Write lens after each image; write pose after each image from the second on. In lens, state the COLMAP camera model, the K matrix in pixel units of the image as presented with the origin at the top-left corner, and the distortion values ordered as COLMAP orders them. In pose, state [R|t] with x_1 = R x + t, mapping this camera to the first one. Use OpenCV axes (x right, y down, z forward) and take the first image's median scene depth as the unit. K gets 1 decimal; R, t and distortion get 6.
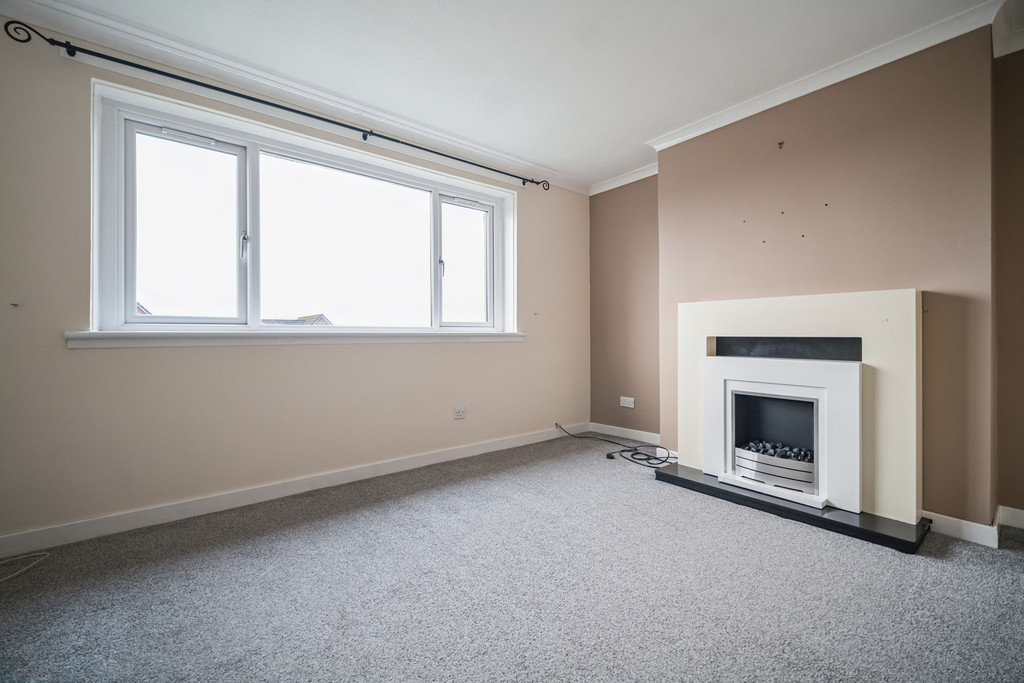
lens RADIAL K [[423.0, 0, 509.7], [0, 423.0, 329.3], [0, 0, 1]] dist [0.002212, -0.000204]
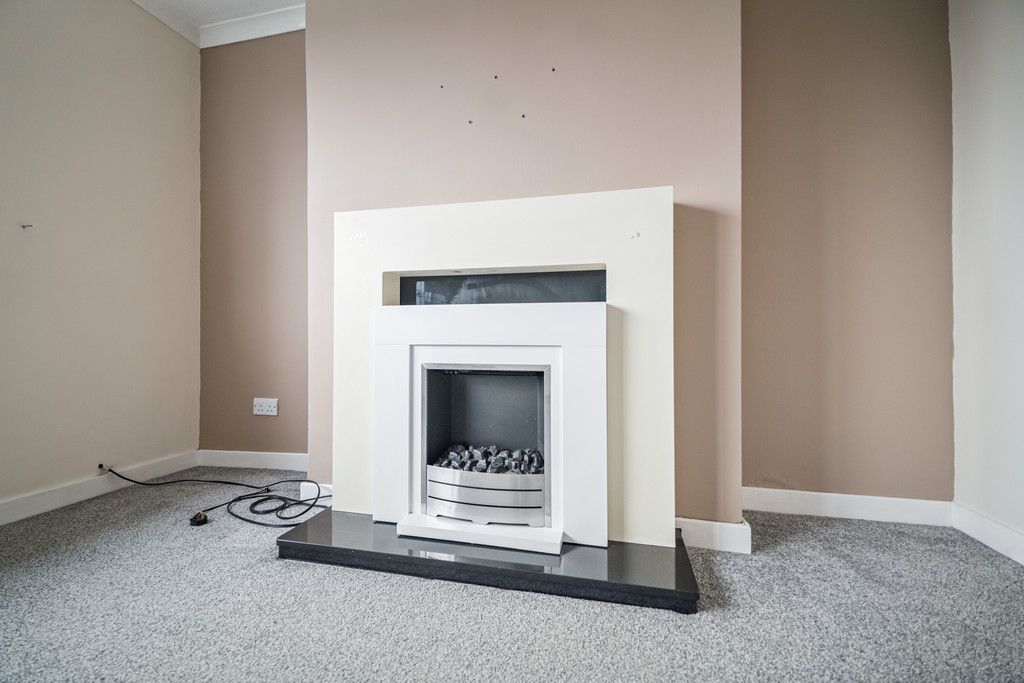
lens RADIAL K [[423.0, 0, 509.7], [0, 423.0, 329.3], [0, 0, 1]] dist [0.002212, -0.000204]
pose [[0.788202, 0.011946, 0.615300, 0.274051], [-0.004704, 0.999899, -0.013387, 0.106811], [-0.615398, 0.007657, 0.788179, 0.492198]]
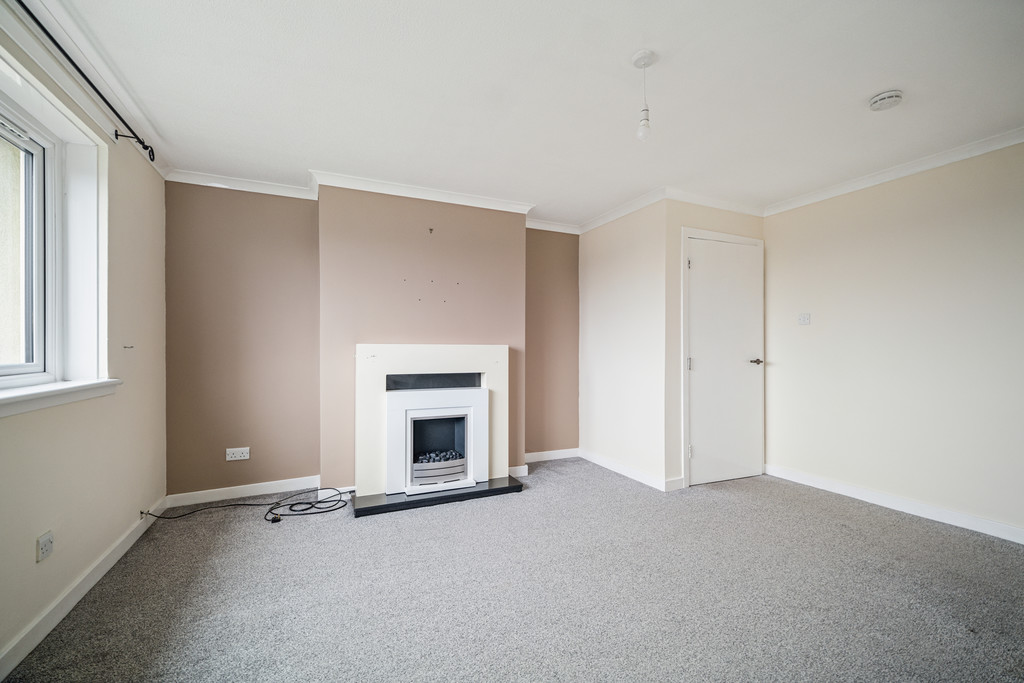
lens RADIAL K [[436.2, 0, 511.0], [0, 436.2, 344.6], [0, 0, 1]] dist [0.001181, -0.000014]
pose [[0.249102, 0.004600, 0.968466, -0.626495], [-0.010877, 0.999939, -0.001952, -0.068348], [-0.968416, -0.010048, 0.249136, 0.411808]]
